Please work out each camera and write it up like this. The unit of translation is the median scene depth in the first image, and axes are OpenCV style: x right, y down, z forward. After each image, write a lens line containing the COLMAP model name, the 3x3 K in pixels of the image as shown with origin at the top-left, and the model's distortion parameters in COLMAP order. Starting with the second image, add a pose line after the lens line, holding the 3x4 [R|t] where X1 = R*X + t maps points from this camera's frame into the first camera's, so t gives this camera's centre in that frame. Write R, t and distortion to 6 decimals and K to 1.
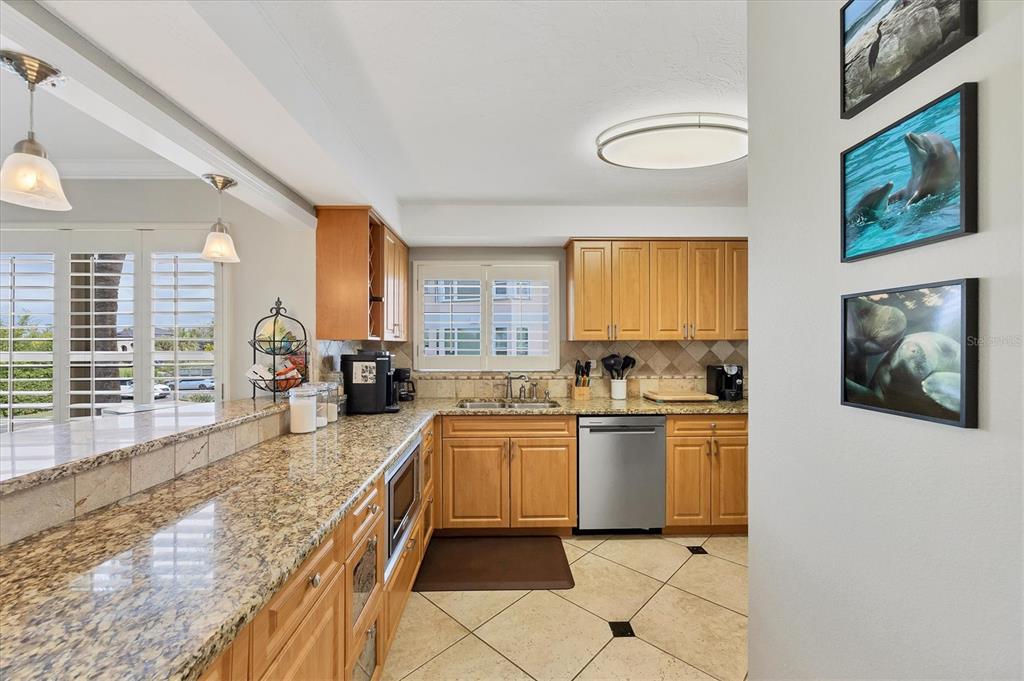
lens RADIAL K [[406.8, 0, 508.5], [0, 406.8, 341.9], [0, 0, 1]] dist [-0.011159, 0.000047]
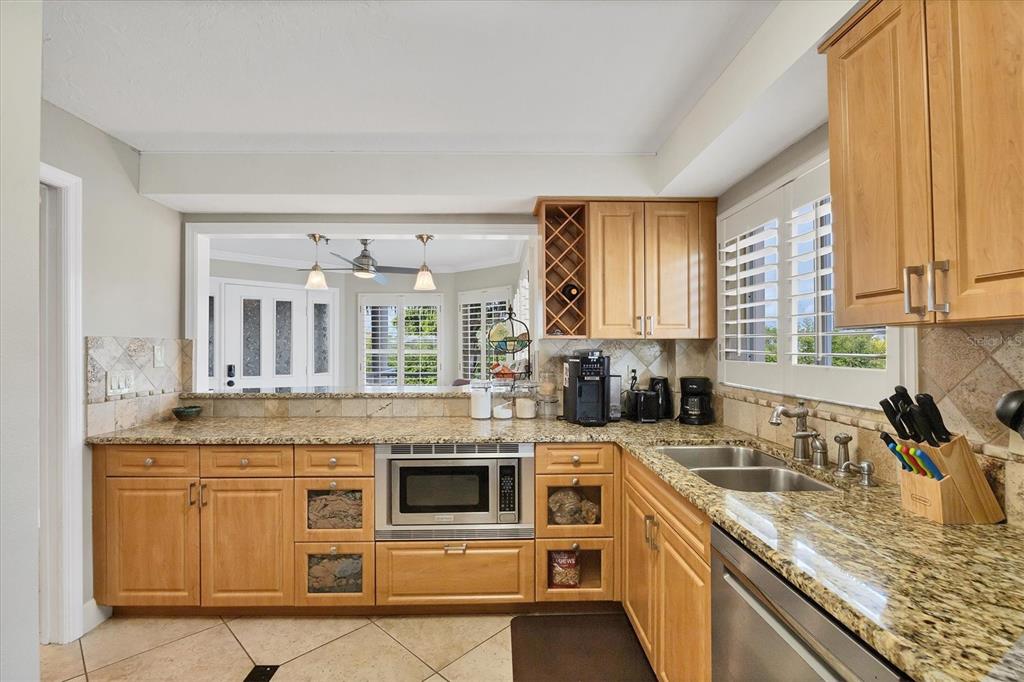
lens RADIAL K [[465.0, 0, 507.8], [0, 465.0, 342.8], [0, 0, 1]] dist [-0.001376, -0.000017]
pose [[-0.002619, -0.010131, -0.999945, 0.530401], [0.010919, 0.999889, -0.010159, 0.009543], [0.999937, -0.010945, -0.002508, 0.667692]]
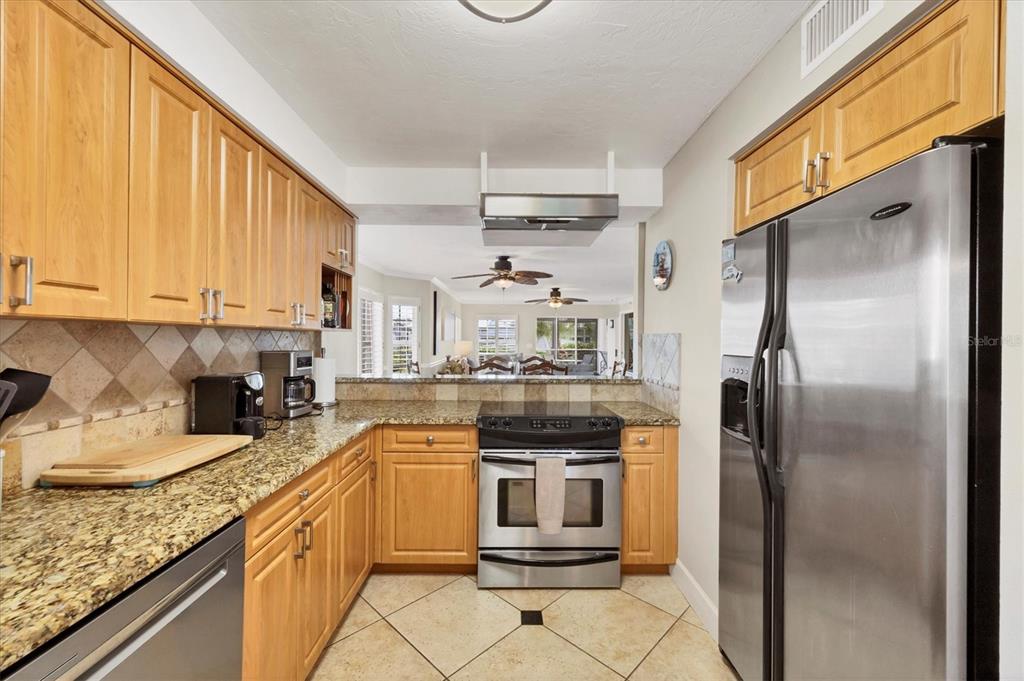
lens RADIAL K [[406.8, 0, 531.6], [0, 406.8, 342.2], [0, 0, 1]] dist [-0.011159, 0.000047]
pose [[-0.039409, -0.003435, 0.999217, -0.014523], [-0.016949, 0.999853, 0.002769, 0.007532], [-0.999079, -0.016827, -0.039462, 0.617116]]
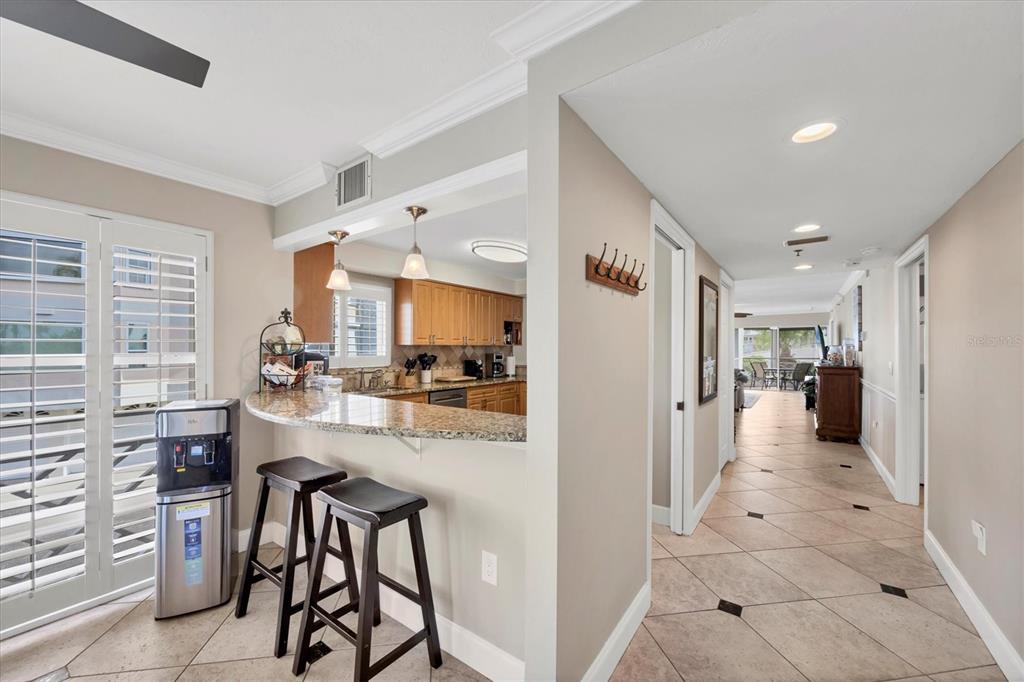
lens RADIAL K [[406.8, 0, 511.1], [0, 406.8, 345.4], [0, 0, 1]] dist [-0.011159, 0.000047]
pose [[0.602473, 0.008345, 0.798095, -0.765221], [-0.010514, 0.999942, -0.002519, -0.001588], [-0.798070, -0.006874, 0.602526, -0.187981]]
